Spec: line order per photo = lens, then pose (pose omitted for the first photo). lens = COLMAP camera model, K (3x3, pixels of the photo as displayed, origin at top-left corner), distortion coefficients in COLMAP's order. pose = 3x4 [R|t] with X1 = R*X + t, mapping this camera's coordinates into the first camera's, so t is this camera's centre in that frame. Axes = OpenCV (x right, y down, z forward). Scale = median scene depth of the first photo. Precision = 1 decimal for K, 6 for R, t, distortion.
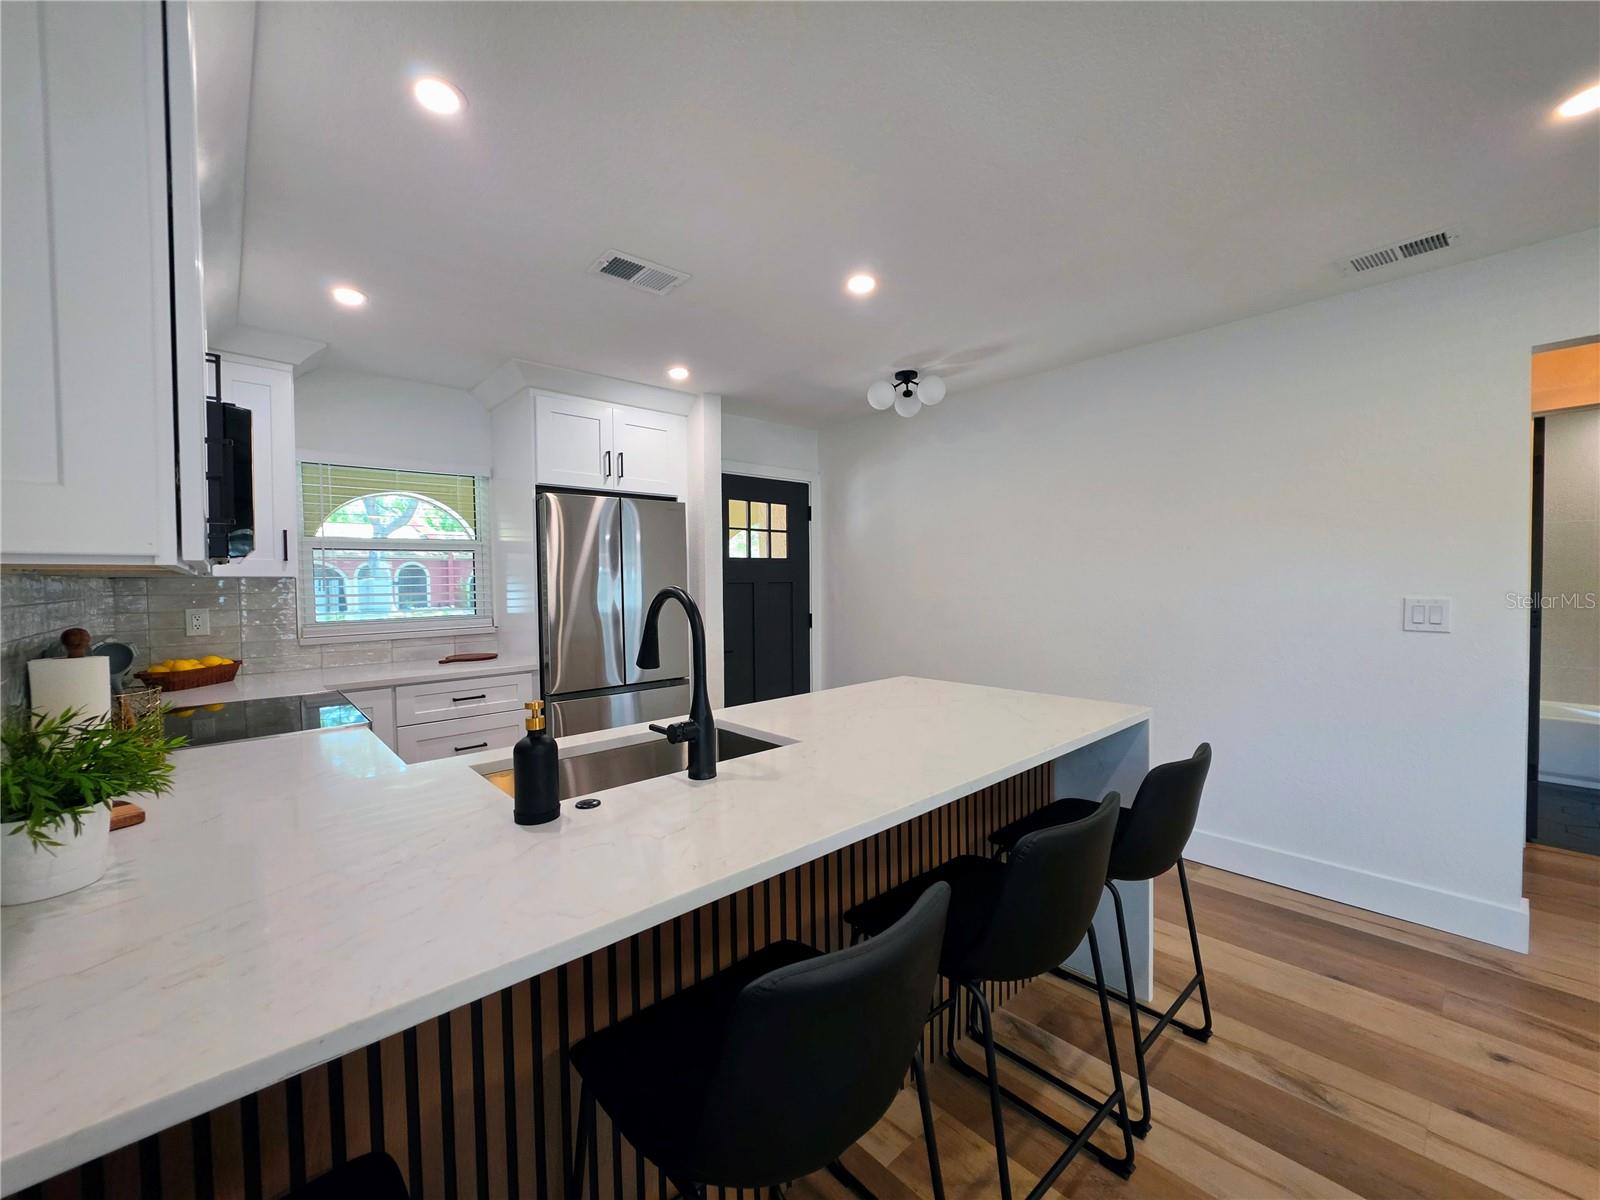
lens RADIAL K [[644.0, 0, 796.9], [0, 644.0, 595.3], [0, 0, 1]] dist [-0.001174, 0.000820]
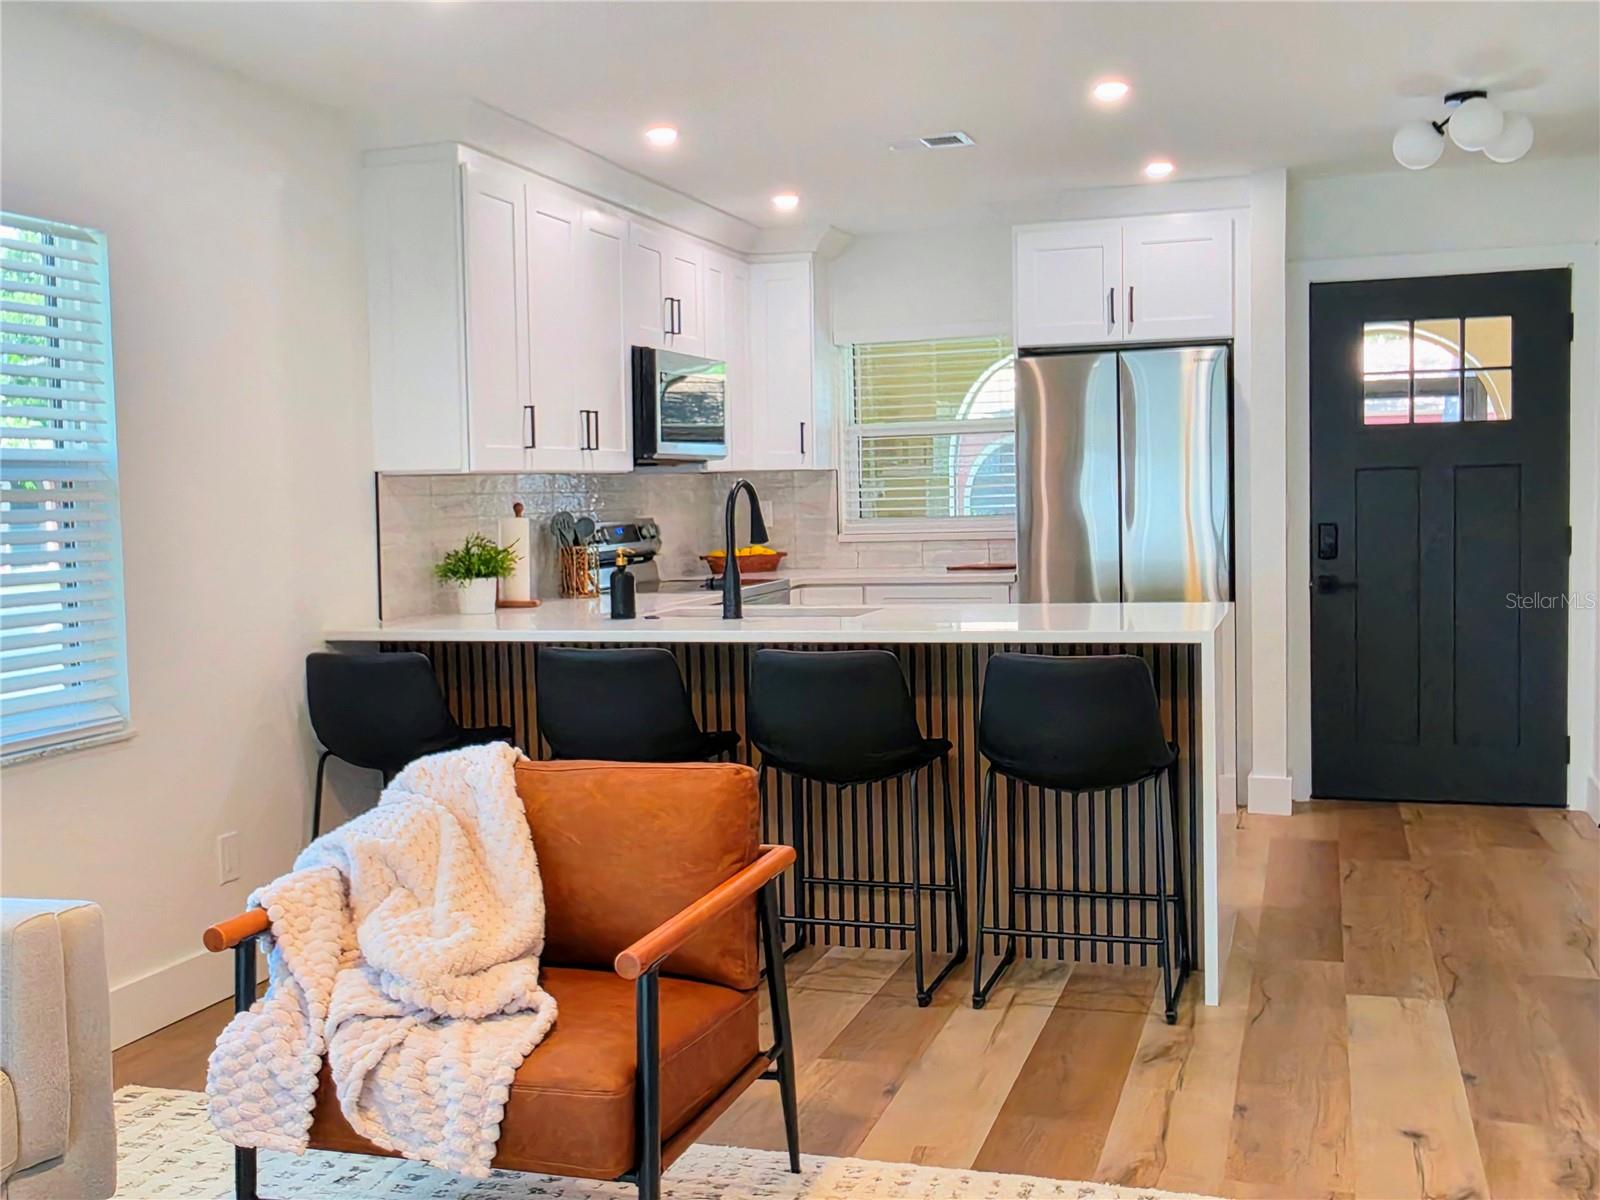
lens RADIAL K [[1652.9, 0, 796.1], [0, 1652.9, 588.2], [0, 0, 1]] dist [0.022860, 0.000000]
pose [[0.510205, 0.052917, -0.858424, 1.191117], [-0.003215, 0.998216, 0.059624, 0.001675], [0.860047, -0.027660, 0.509464, -0.267568]]
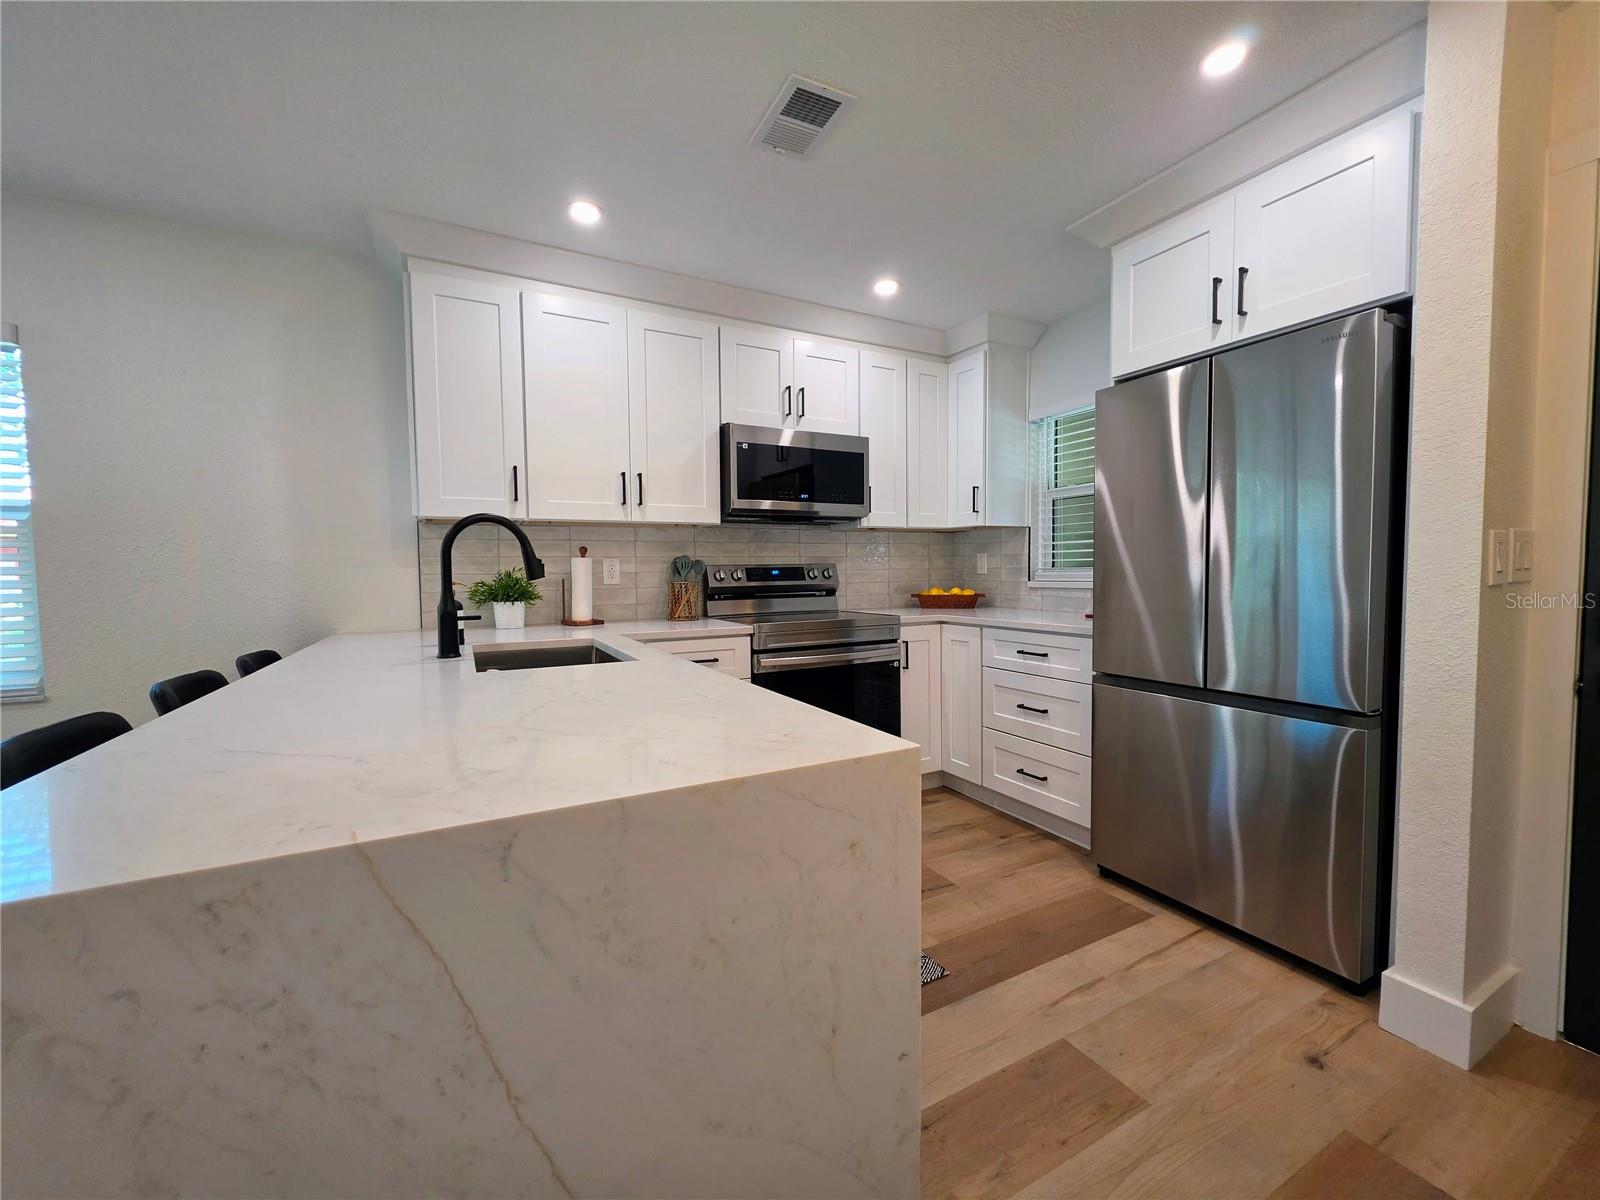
lens RADIAL K [[644.0, 0, 803.9], [0, 644.0, 598.4], [0, 0, 1]] dist [-0.001174, 0.000820]
pose [[-0.233795, 0.060082, -0.970428, 0.385337], [-0.008665, 0.997920, 0.063872, 0.027386], [0.972247, 0.023342, -0.232788, 0.824000]]
